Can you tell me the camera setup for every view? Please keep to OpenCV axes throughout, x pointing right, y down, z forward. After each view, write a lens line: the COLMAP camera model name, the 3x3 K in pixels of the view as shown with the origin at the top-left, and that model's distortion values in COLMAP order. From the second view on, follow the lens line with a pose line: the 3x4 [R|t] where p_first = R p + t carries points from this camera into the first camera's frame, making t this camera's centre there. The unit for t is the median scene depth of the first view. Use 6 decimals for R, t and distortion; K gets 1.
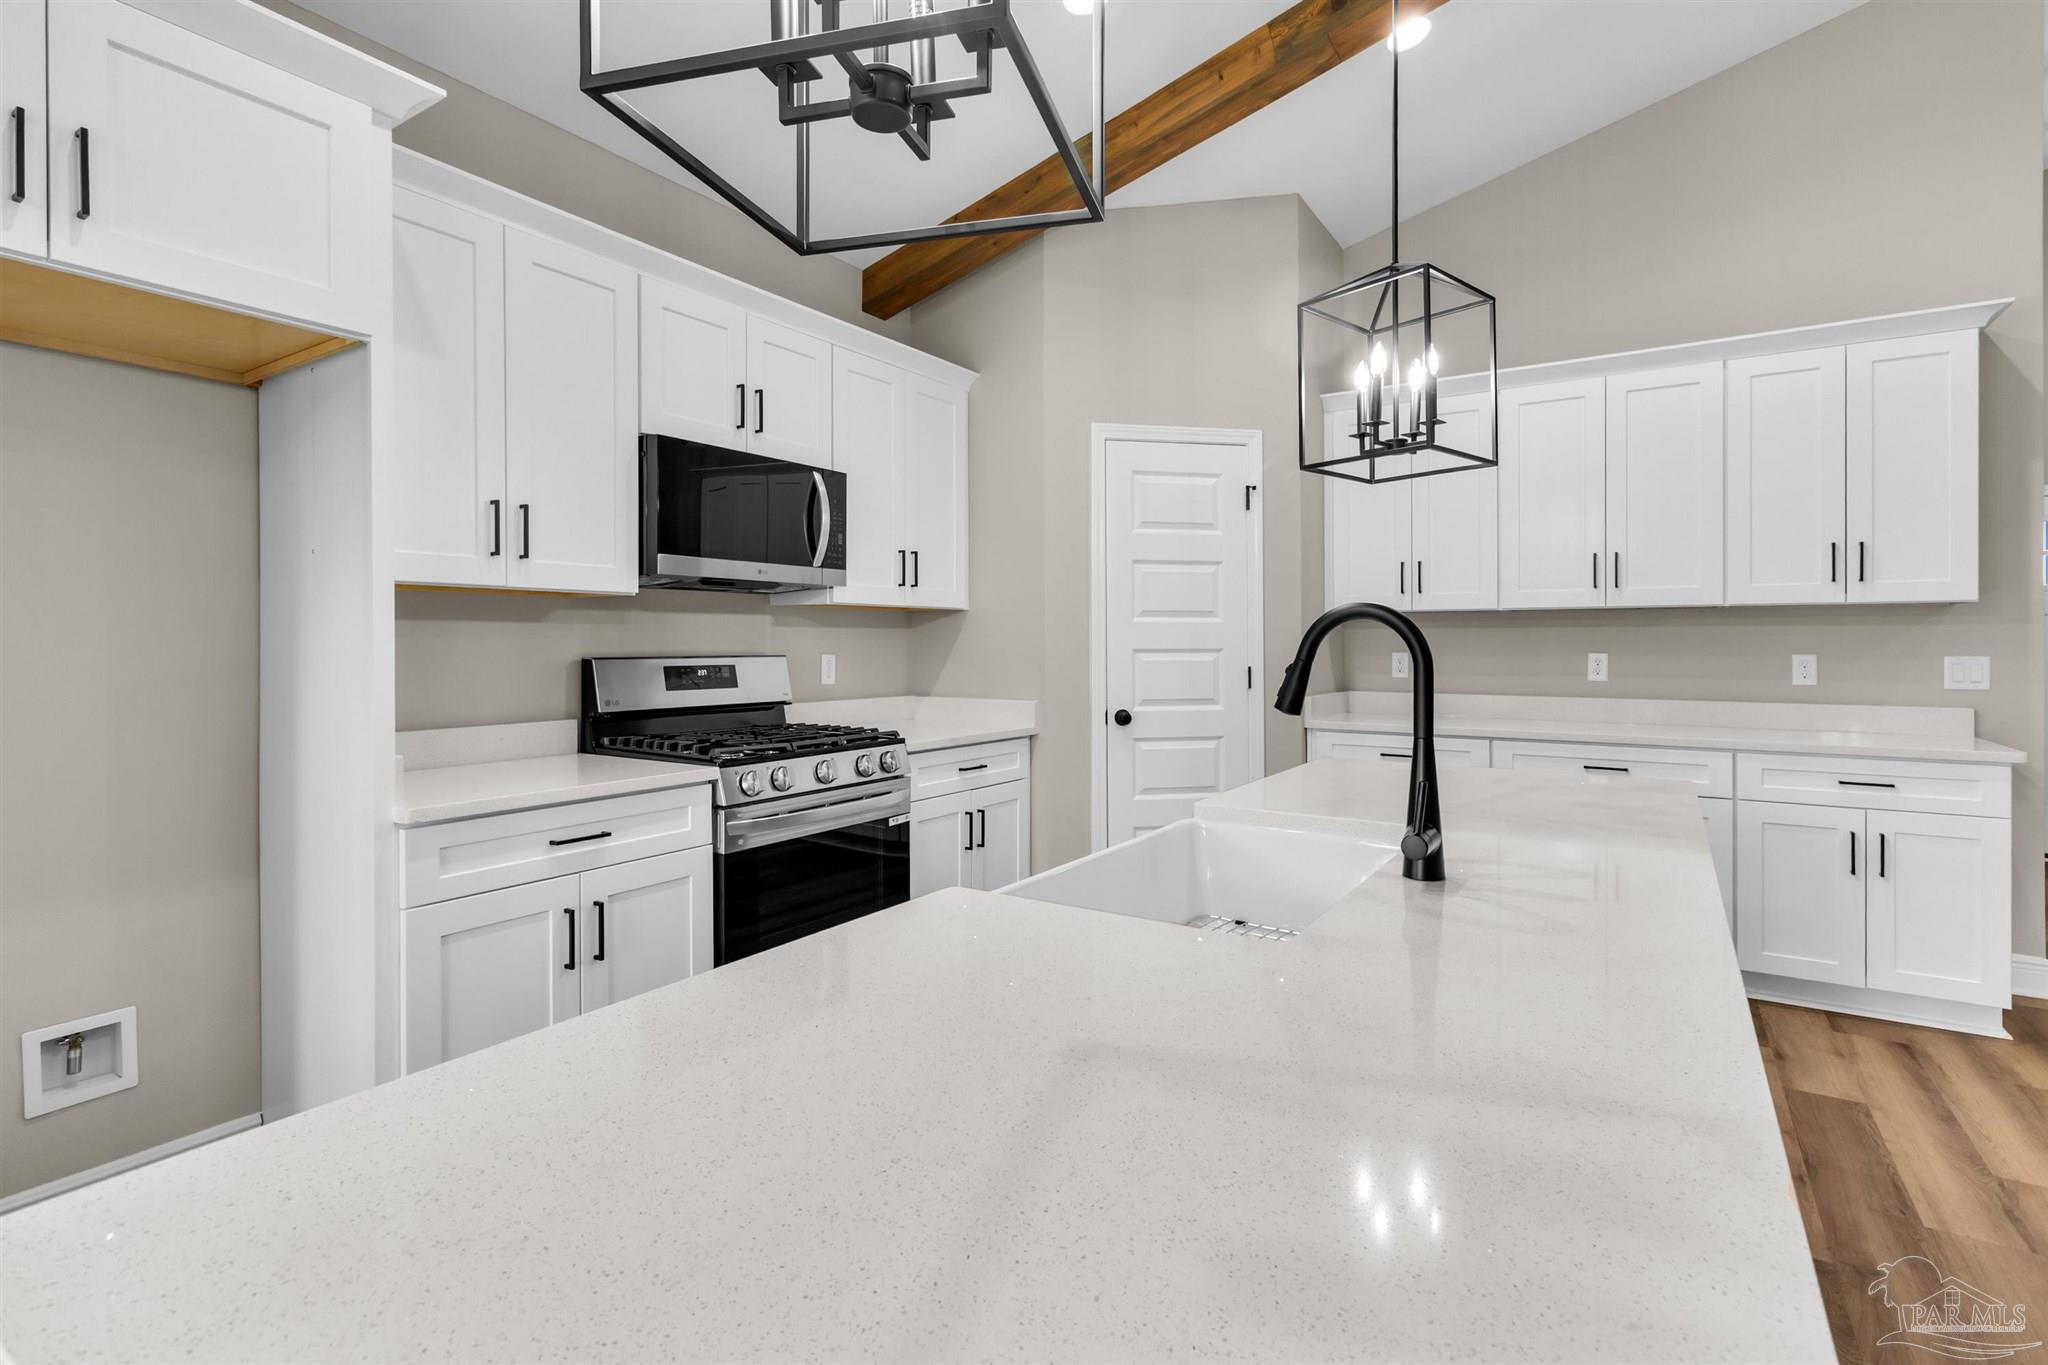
lens RADIAL K [[973.5, 0, 1027.6], [0, 973.5, 628.2], [0, 0, 1]] dist [-0.000753, -0.000111]
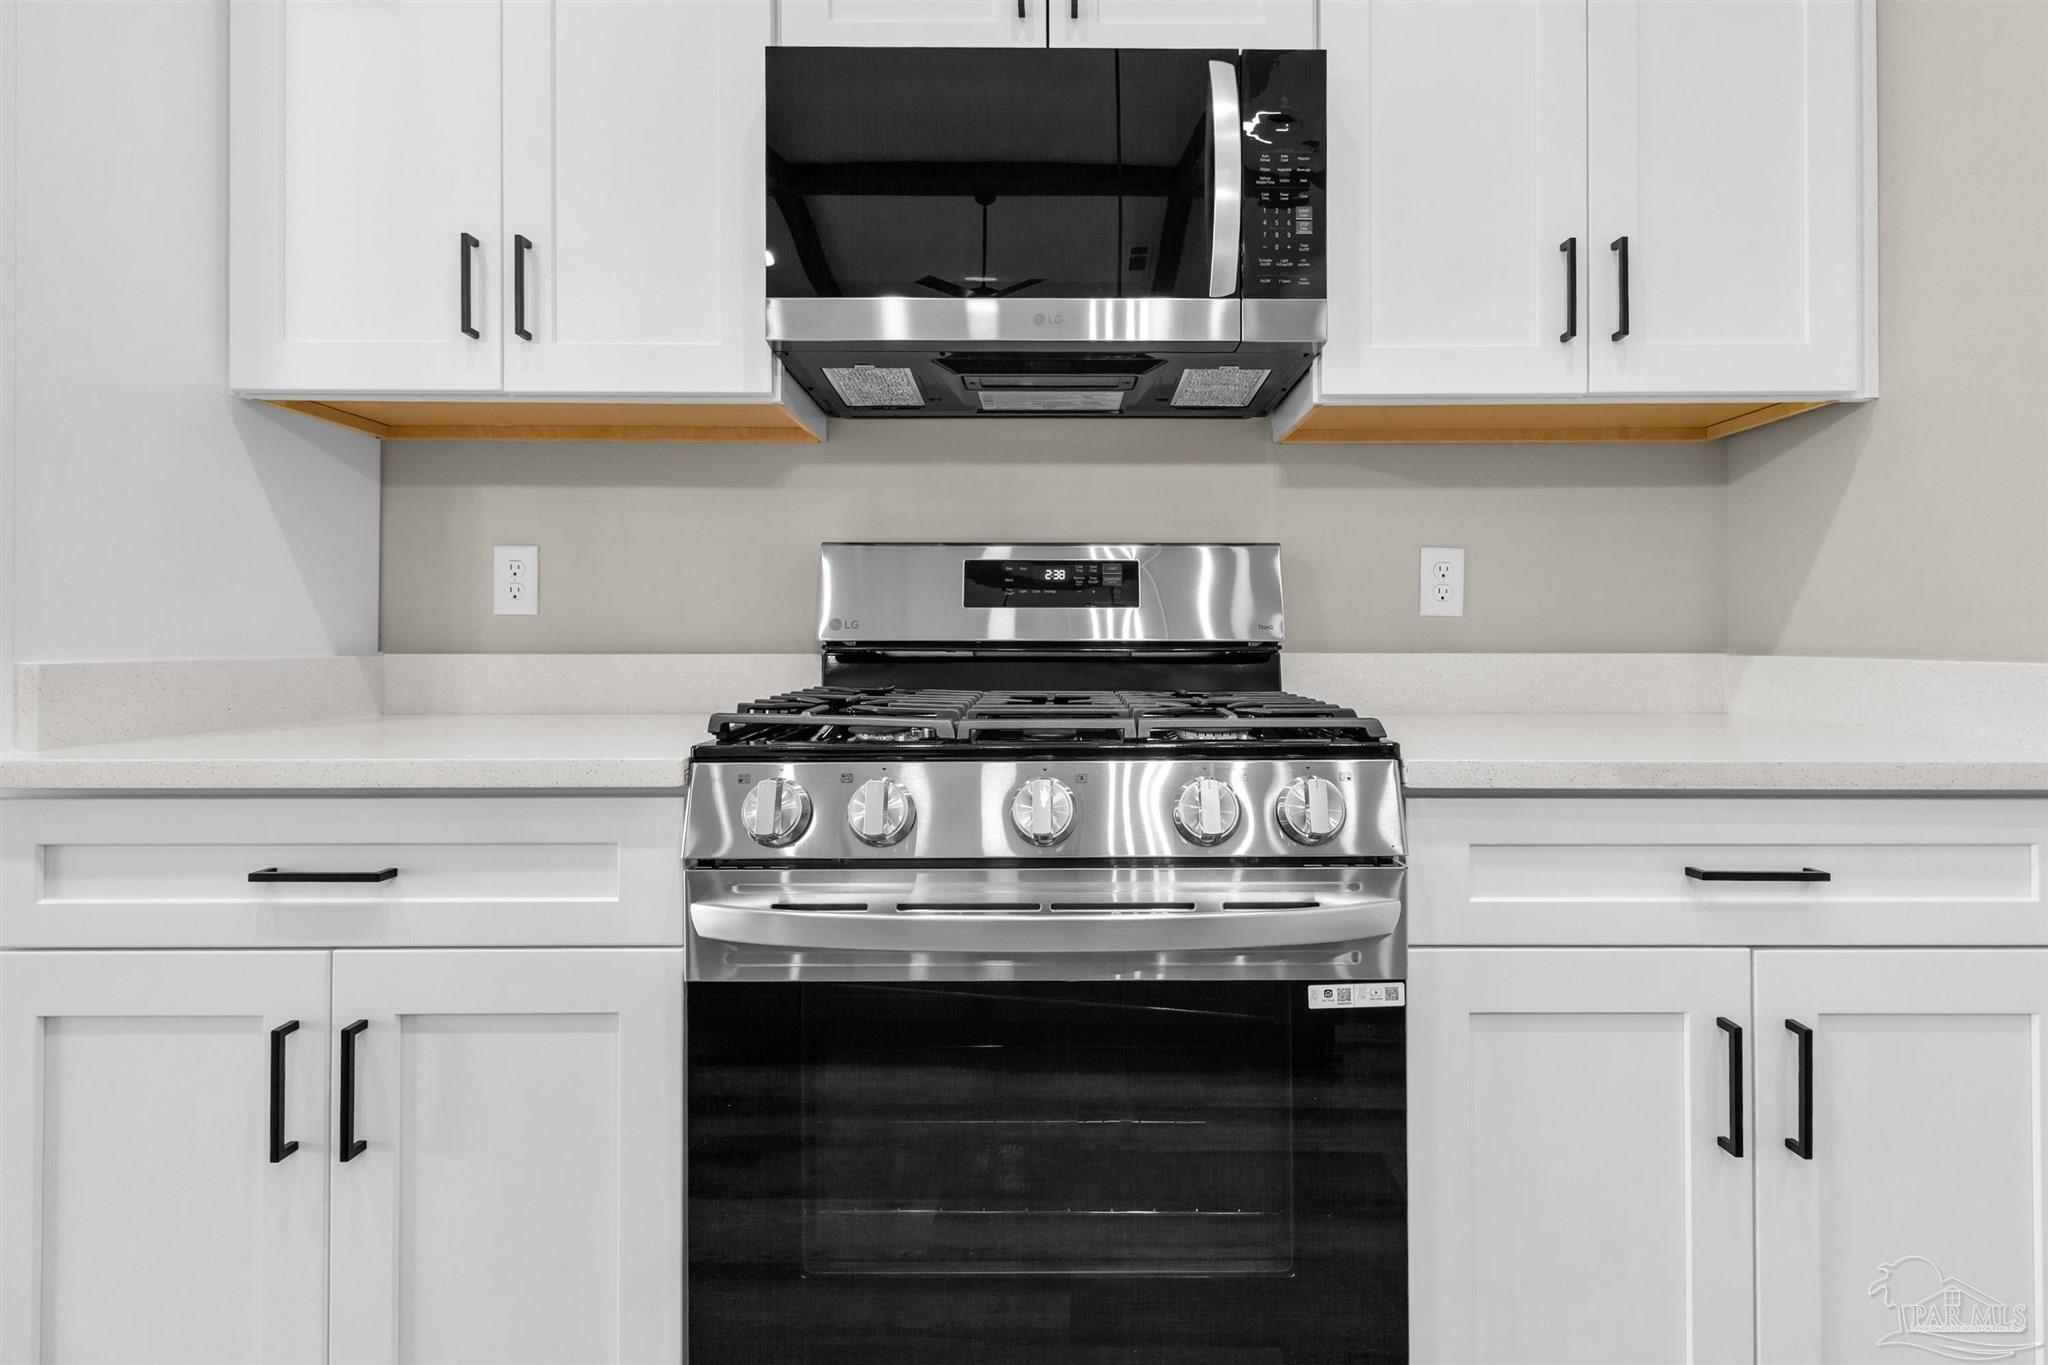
lens RADIAL K [[973.5, 0, 1027.6], [0, 973.5, 628.2], [0, 0, 1]] dist [-0.000753, -0.000111]
pose [[0.551507, -0.005374, -0.834153, 0.071953], [0.012109, 0.999925, 0.001565, 0.070755], [0.834082, -0.010964, 0.551531, 0.701873]]
